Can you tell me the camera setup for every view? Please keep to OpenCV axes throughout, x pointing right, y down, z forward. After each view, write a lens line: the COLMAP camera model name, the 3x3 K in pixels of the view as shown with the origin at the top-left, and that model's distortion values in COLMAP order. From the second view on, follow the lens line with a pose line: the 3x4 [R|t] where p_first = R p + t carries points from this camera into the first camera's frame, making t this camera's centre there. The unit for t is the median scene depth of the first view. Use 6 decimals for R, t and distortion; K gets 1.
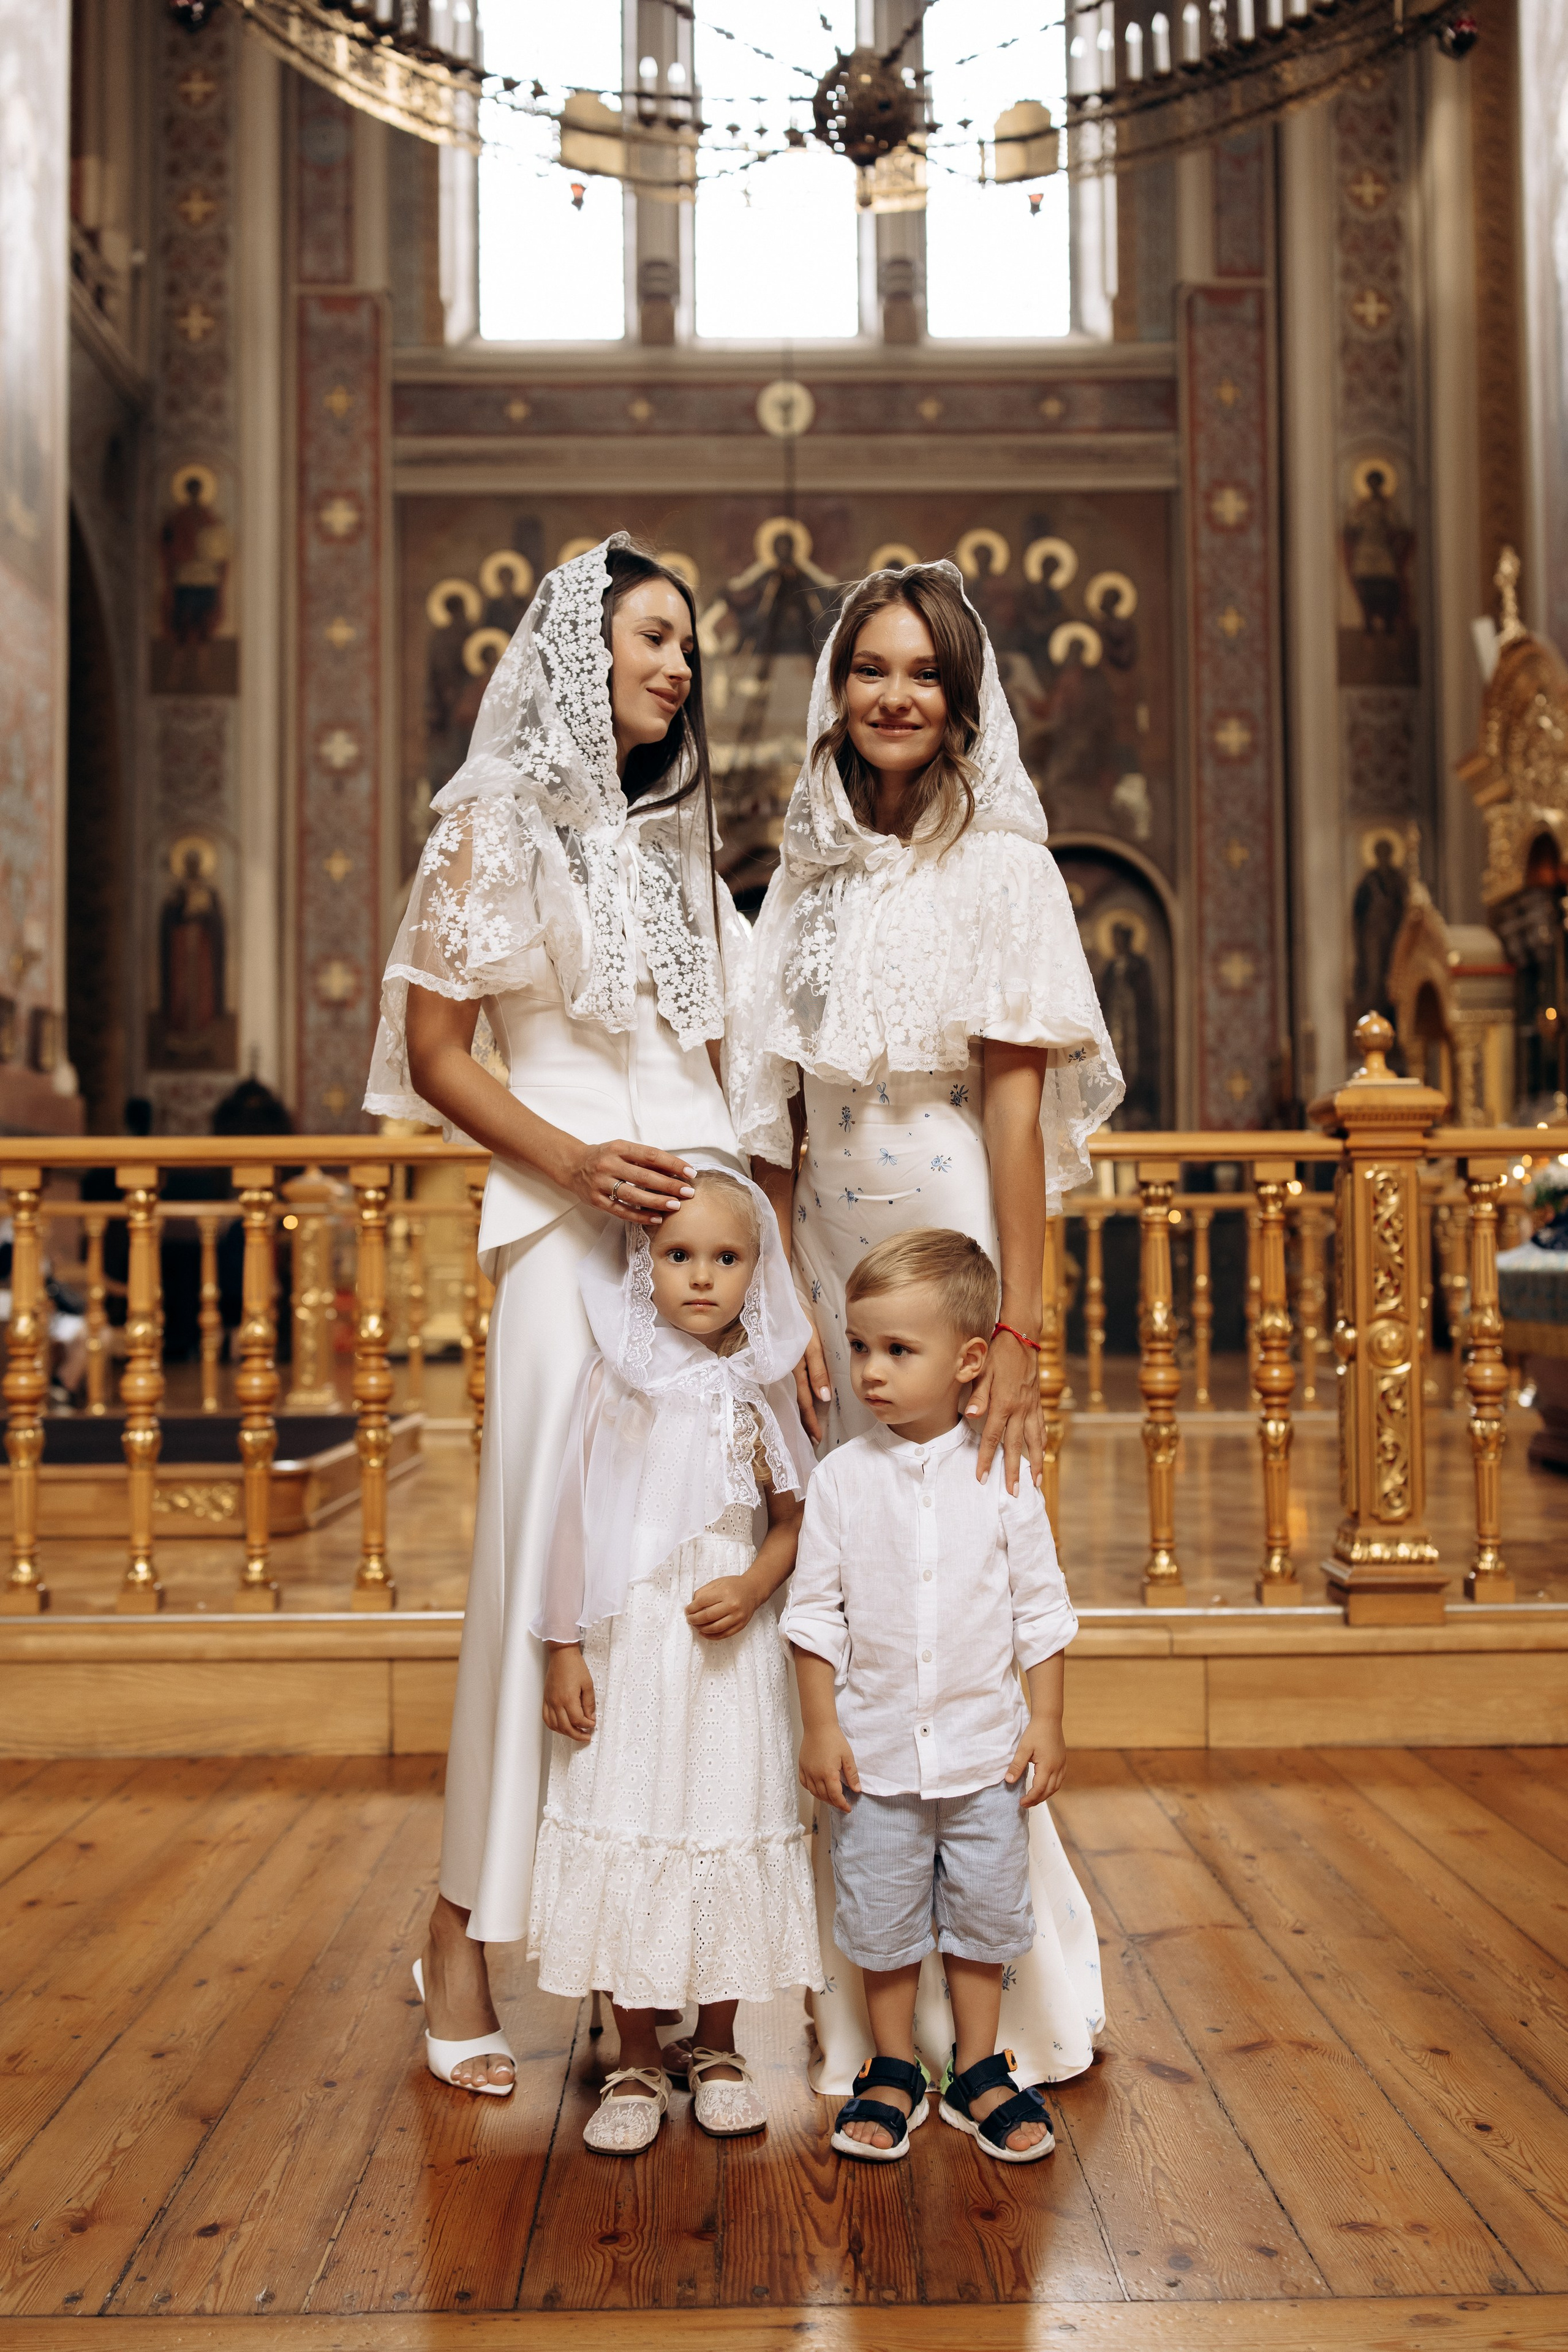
lens RADIAL K [[2233.8, 0, 780.8], [0, 2233.8, 1173.9], [0, 0, 1]] dist [0.015180, -0.034101]
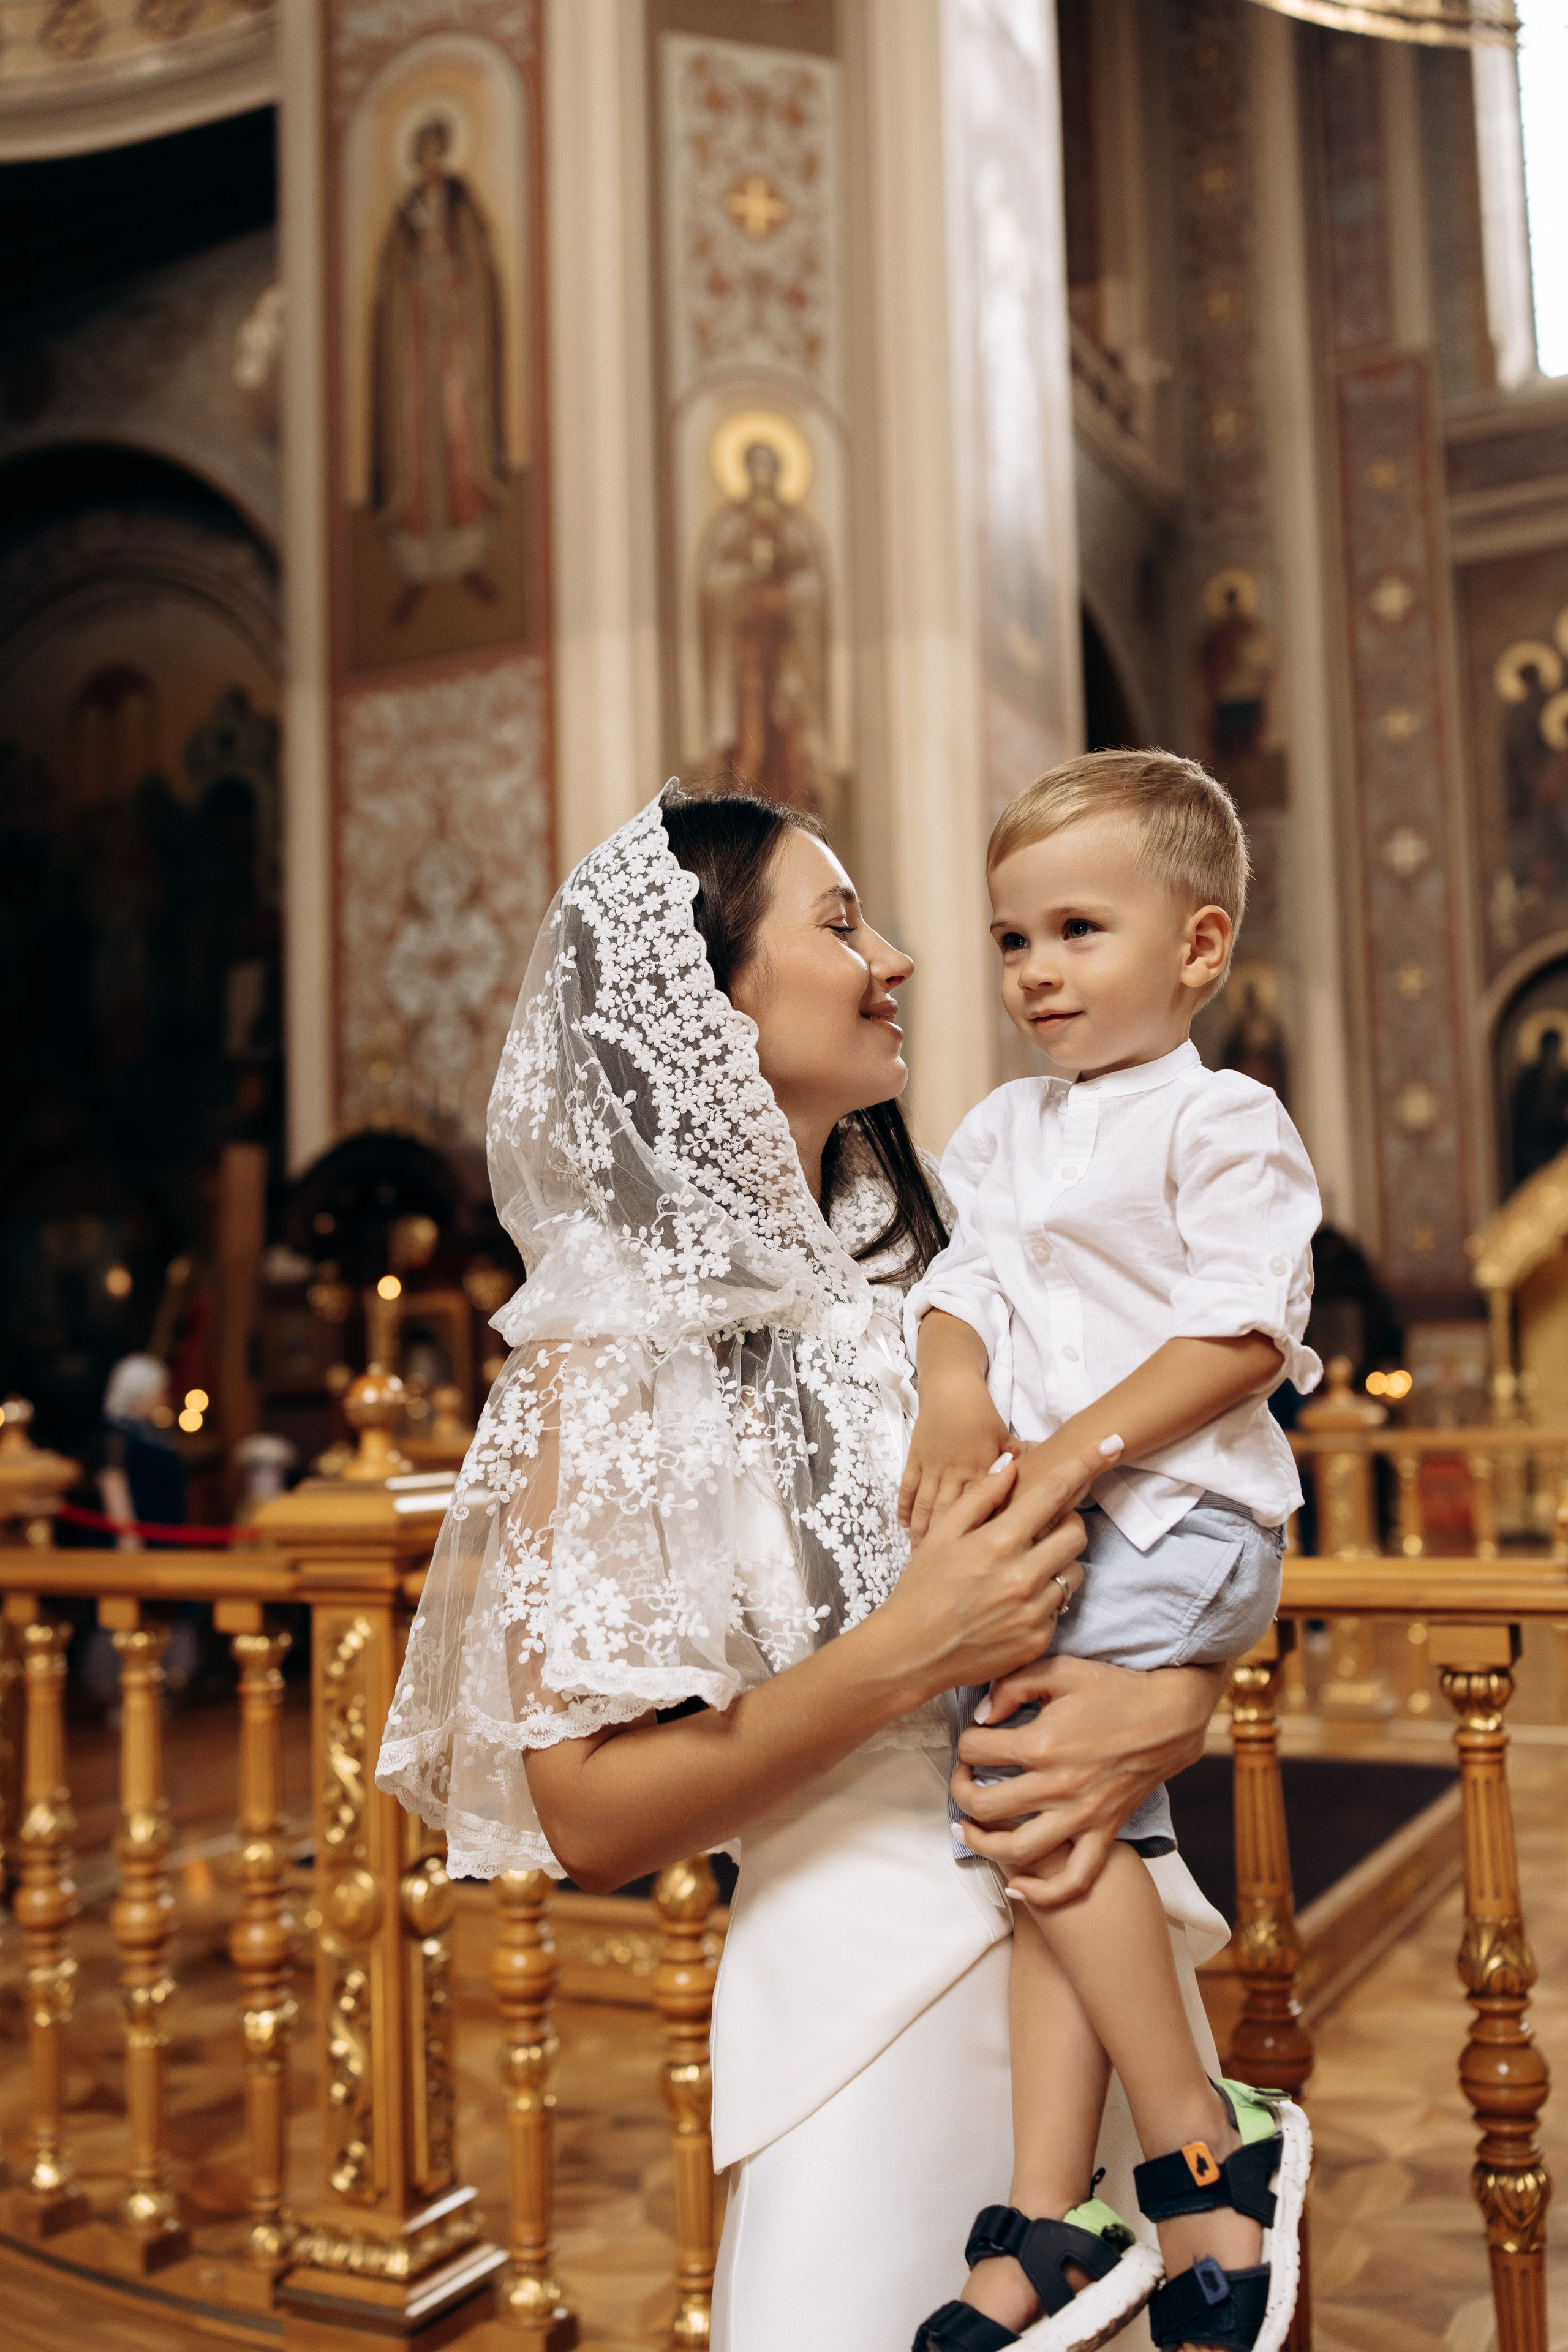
lens RADIAL K [[2233.8, 0, 780.8], [0, 2233.8, 1173.9], [0, 0, 1]] dist [0.015180, -0.034101]
pose [[0.881127, -0.064480, -0.468463, -0.005305], [0.040367, 0.997300, -0.061345, -0.015583], [0.471153, 0.035143, 0.881351, 0.093927]]
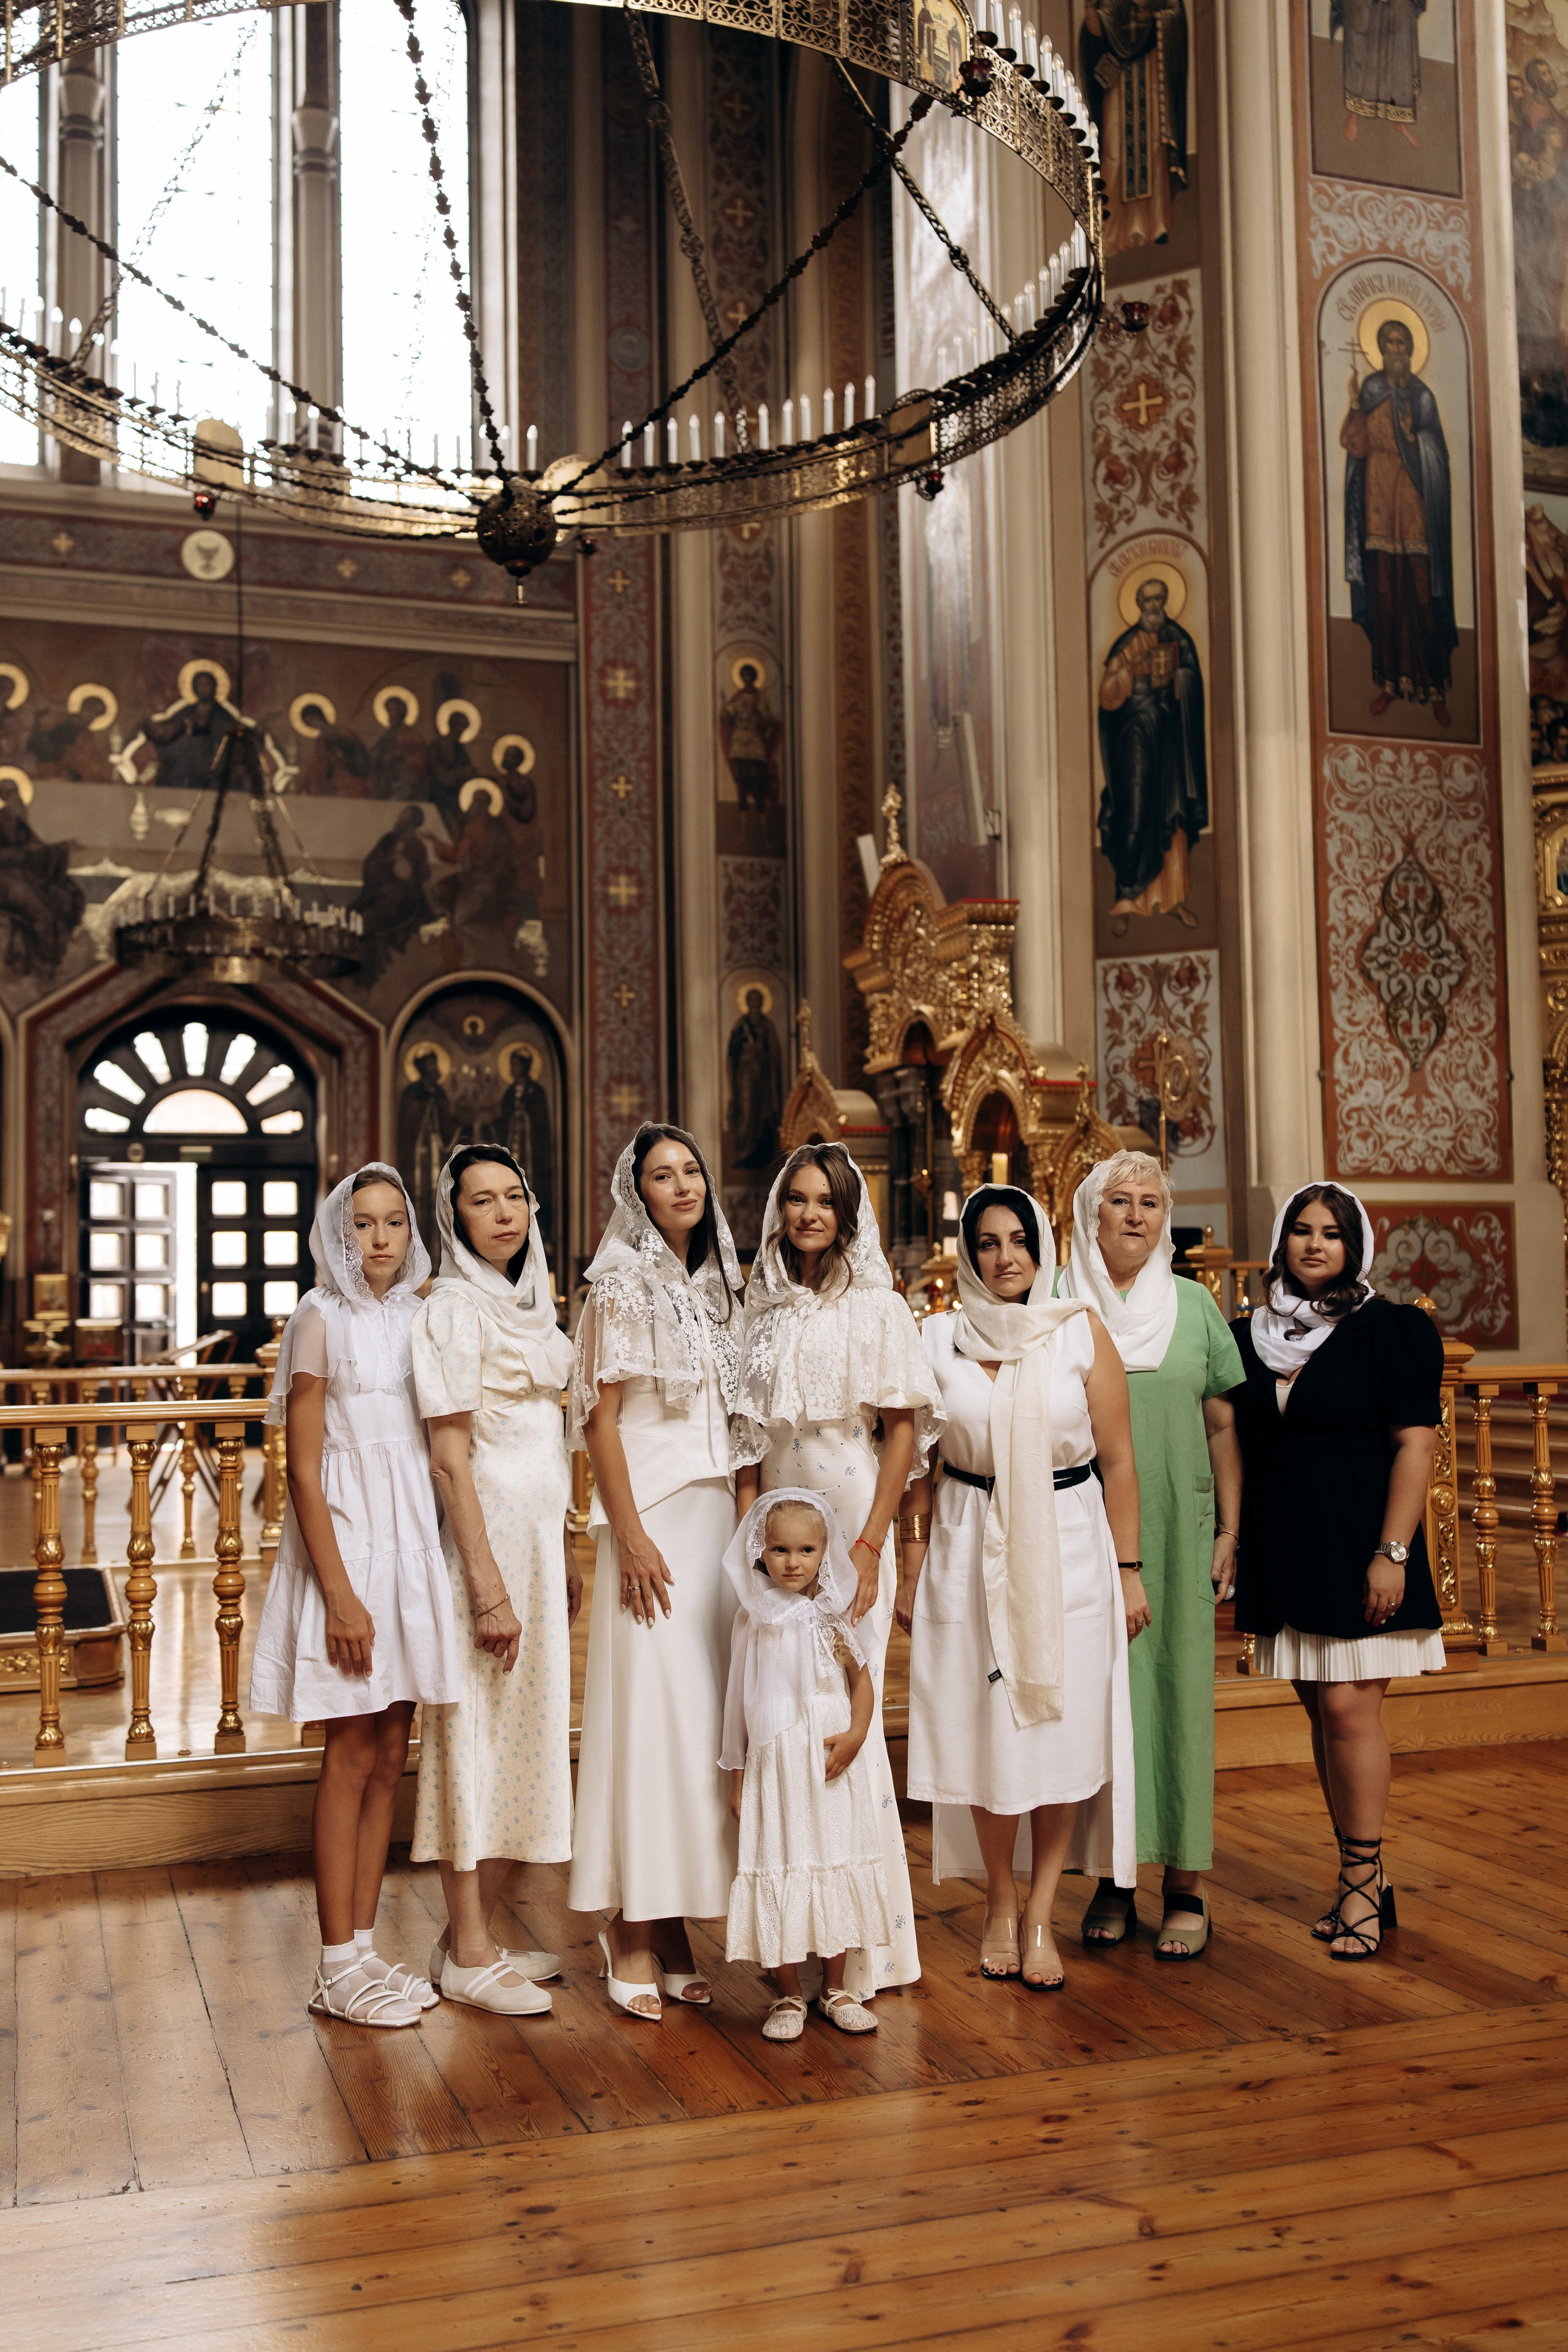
lens RADIAL K [[2233.8, 0, 780.8], [0, 2233.8, 1173.9], [0, 0, 1]] dist [0.015180, -0.034101]
pose [[0.951428, 0.012869, 0.307603, -0.065181], [-0.003718, 0.999533, -0.030316, -0.022244], [-0.307850, 0.027700, 0.951032, -0.078574]]
